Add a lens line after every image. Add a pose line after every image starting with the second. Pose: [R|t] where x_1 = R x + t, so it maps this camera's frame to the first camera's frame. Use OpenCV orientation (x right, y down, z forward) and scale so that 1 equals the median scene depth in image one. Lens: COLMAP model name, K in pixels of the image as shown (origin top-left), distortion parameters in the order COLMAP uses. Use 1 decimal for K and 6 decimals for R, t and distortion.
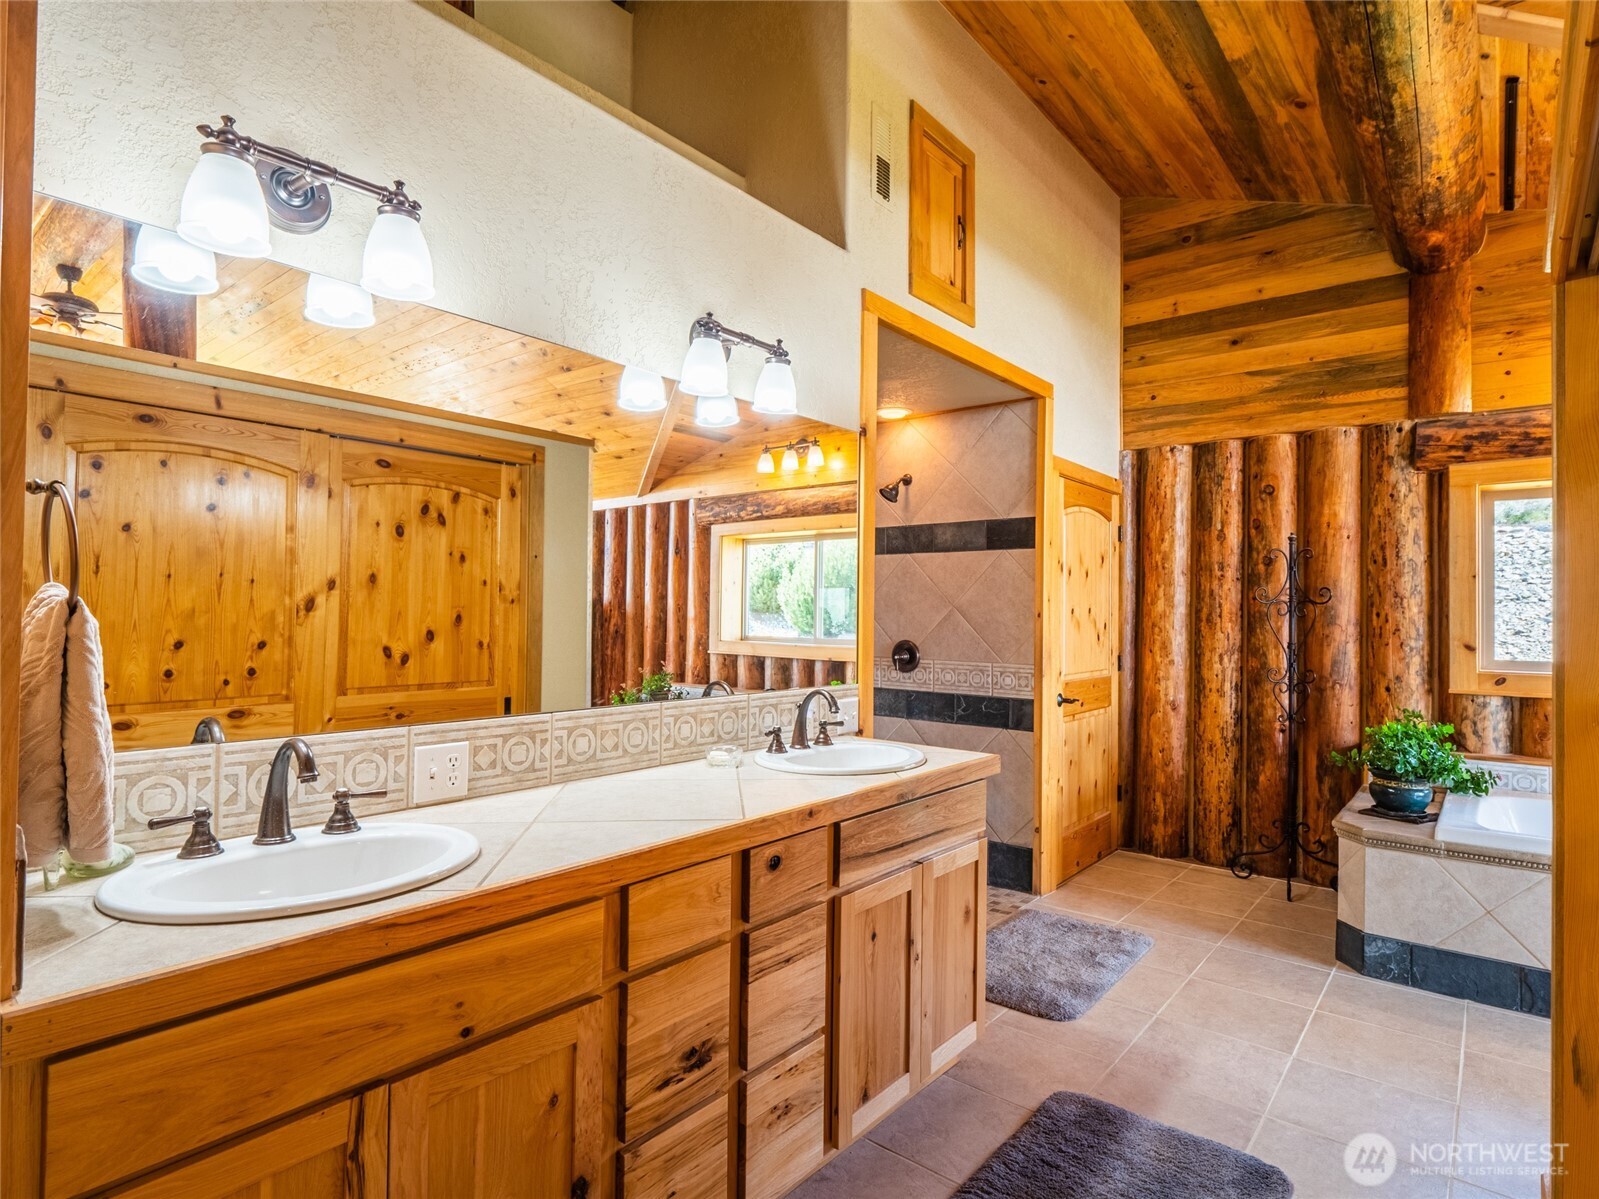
lens RADIAL K [[821.4, 0, 815.3], [0, 821.4, 603.7], [0, 0, 1]] dist [0.013692, -0.000272]
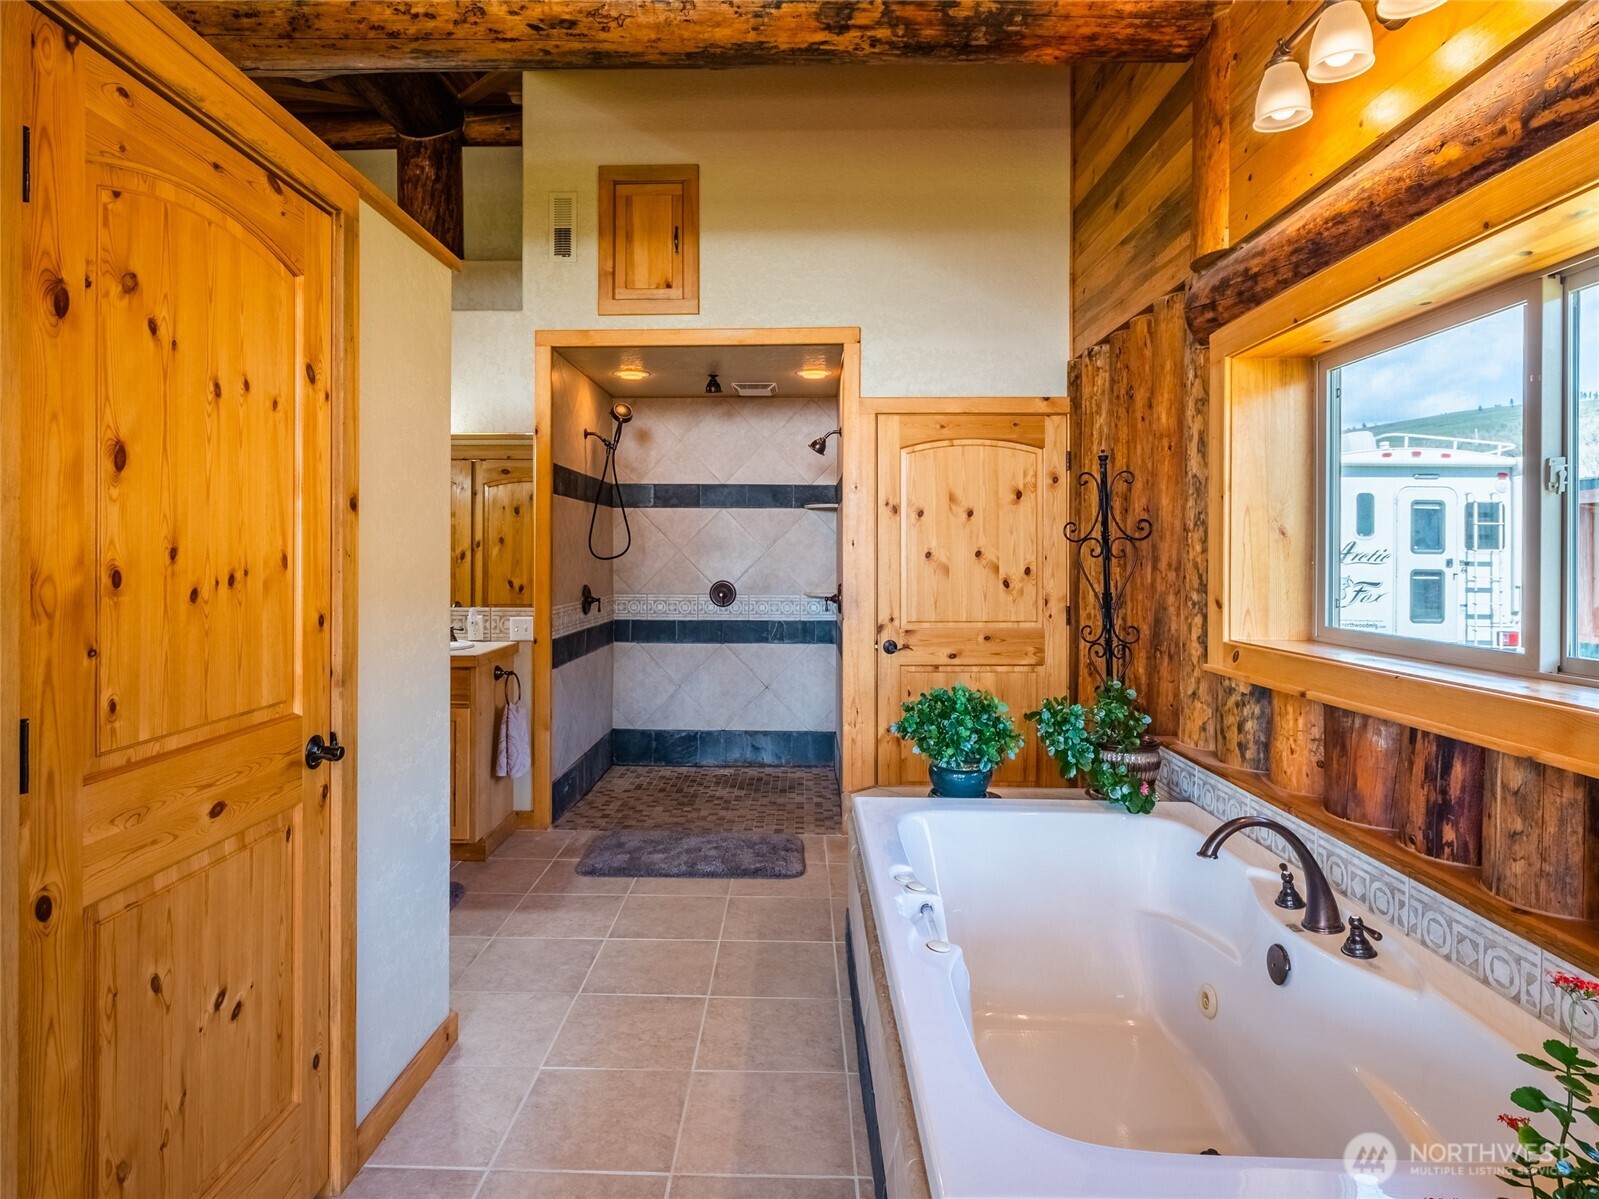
lens RADIAL K [[865.4, 0, 784.4], [0, 865.4, 555.5], [0, 0, 1]] dist [0.001500, 0.000650]
pose [[0.633177, -0.009407, -0.773950, 1.436293], [0.015650, 0.999877, 0.000650, 0.010632], [0.773849, -0.012524, 0.633246, 0.372831]]
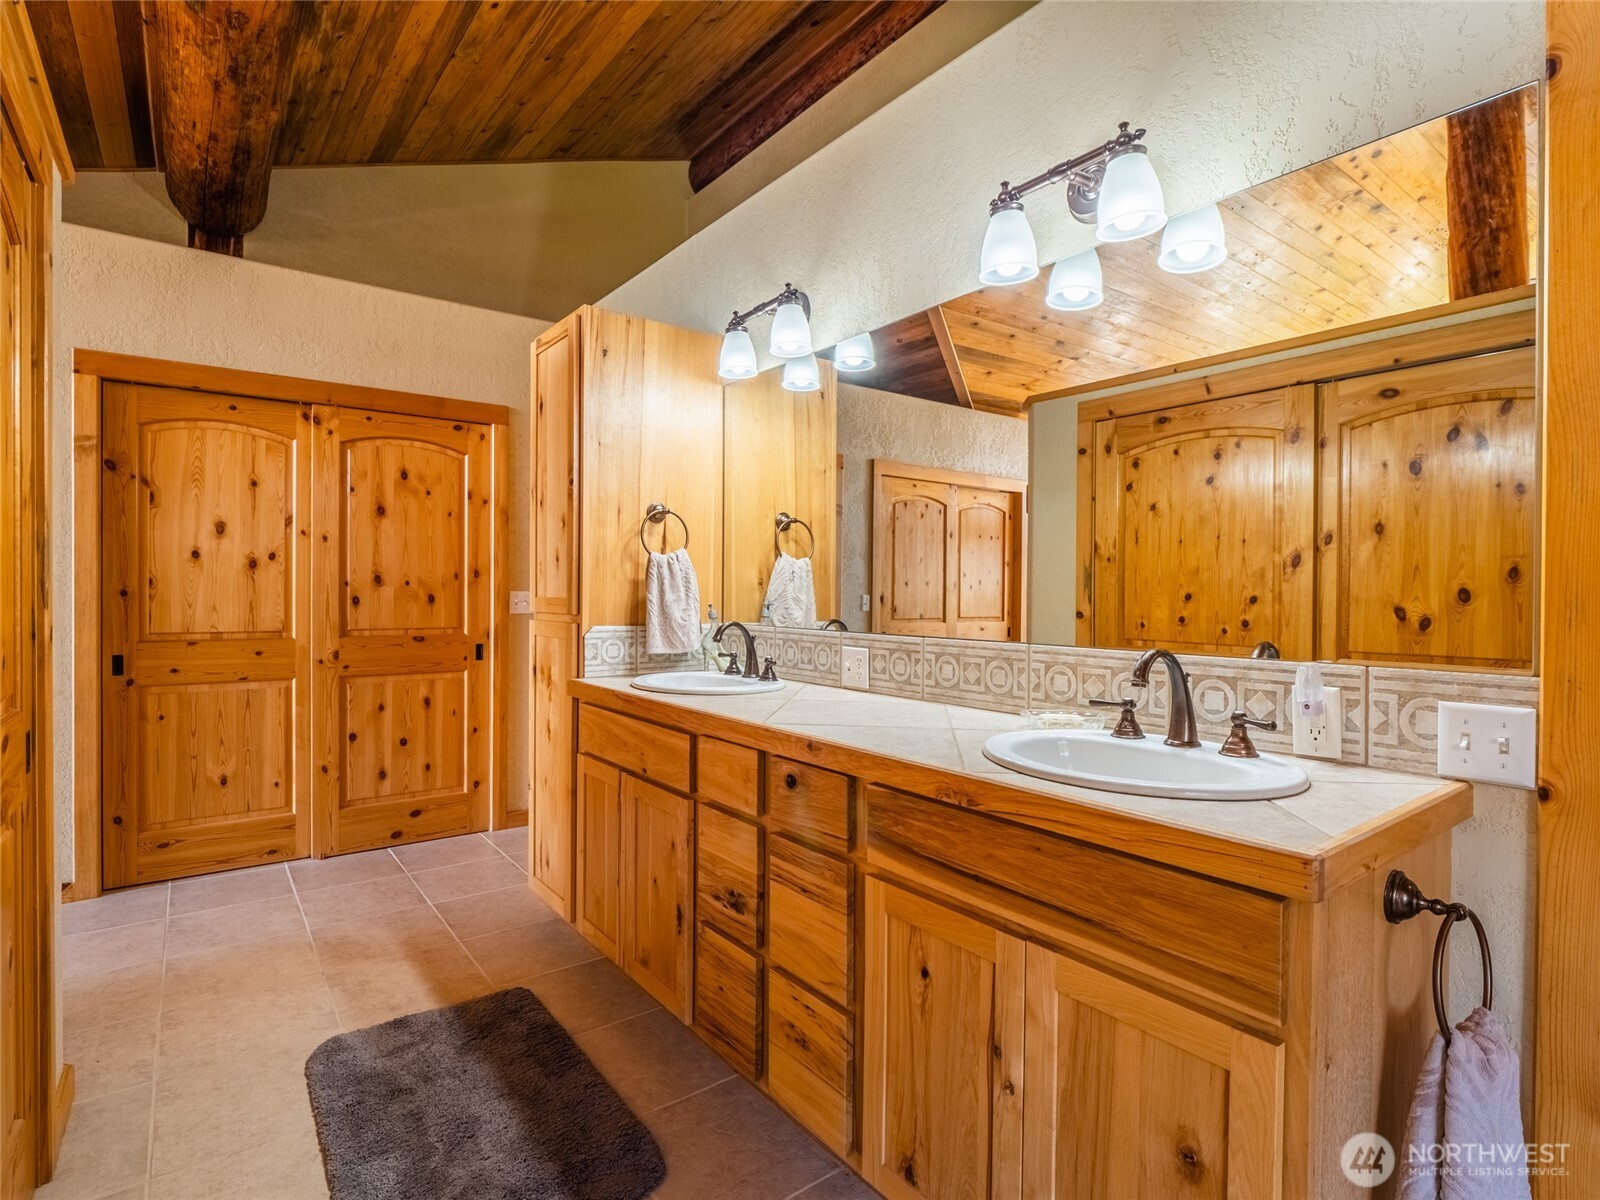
lens RADIAL K [[821.9, 0, 814.9], [0, 821.9, 597.9], [0, 0, 1]] dist [0.013692, -0.000272]
pose [[-0.208958, -0.004409, -0.977915, 0.526013], [0.003065, 0.999982, -0.005164, 0.054237], [0.977920, -0.004076, -0.208941, 0.701229]]
